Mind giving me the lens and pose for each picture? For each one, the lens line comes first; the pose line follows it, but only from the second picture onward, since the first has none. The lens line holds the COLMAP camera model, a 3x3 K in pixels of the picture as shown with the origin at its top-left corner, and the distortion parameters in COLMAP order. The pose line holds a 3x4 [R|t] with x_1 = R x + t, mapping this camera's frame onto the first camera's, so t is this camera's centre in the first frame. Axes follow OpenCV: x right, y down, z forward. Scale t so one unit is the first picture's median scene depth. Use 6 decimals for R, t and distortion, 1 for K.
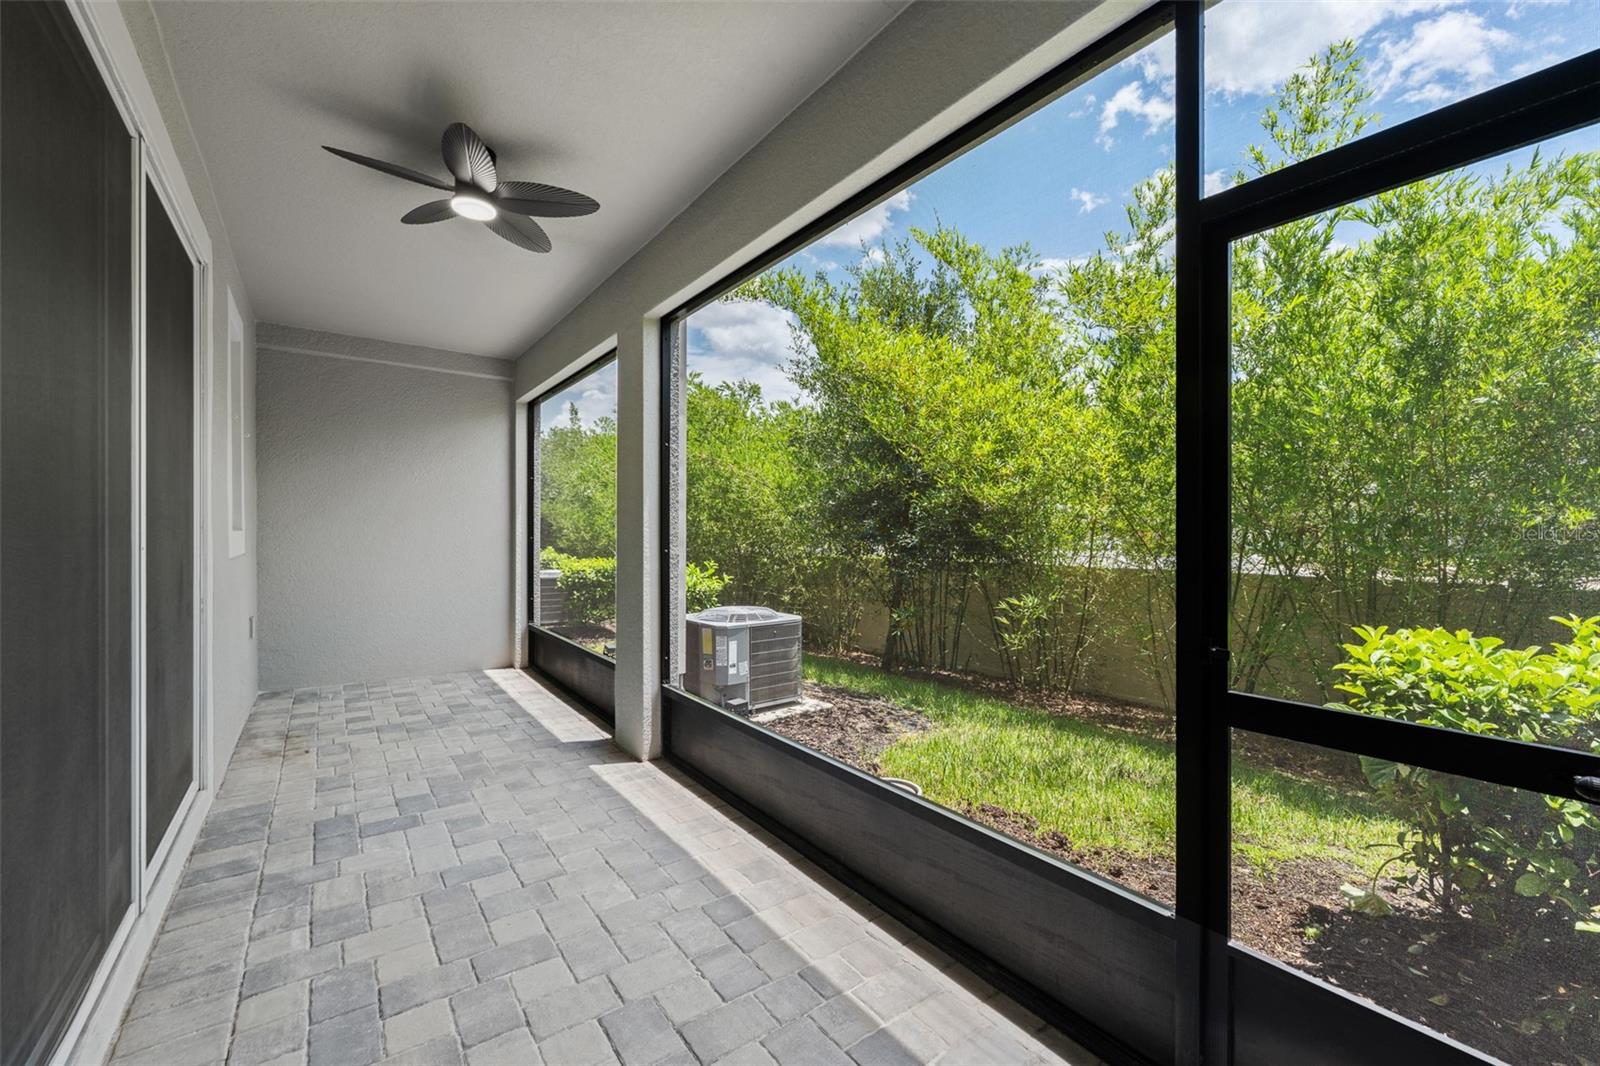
lens RADIAL K [[638.0, 0, 801.2], [0, 638.0, 538.3], [0, 0, 1]] dist [-0.000908, 0.000336]
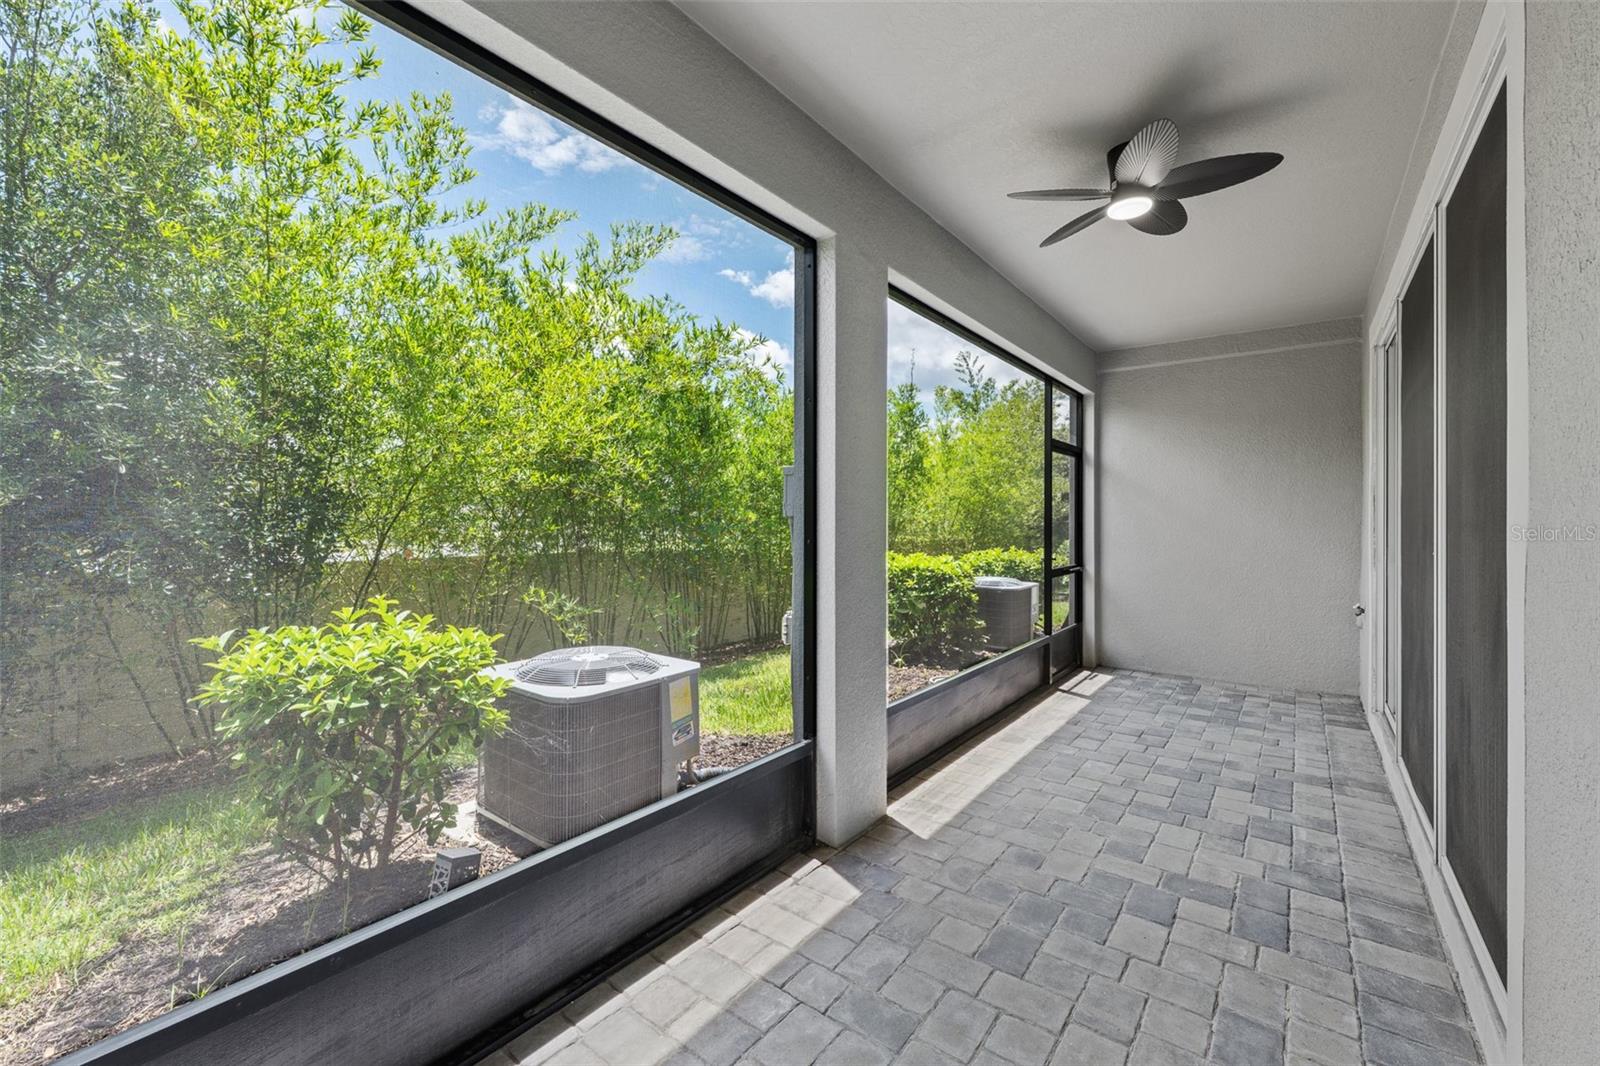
lens RADIAL K [[638.0, 0, 801.8], [0, 638.0, 523.0], [0, 0, 1]] dist [-0.000908, 0.000336]
pose [[-0.261880, -0.014483, 0.964992, -1.439716], [-0.006669, 0.999891, 0.013196, -0.041587], [-0.965077, -0.002979, -0.261948, 1.895430]]
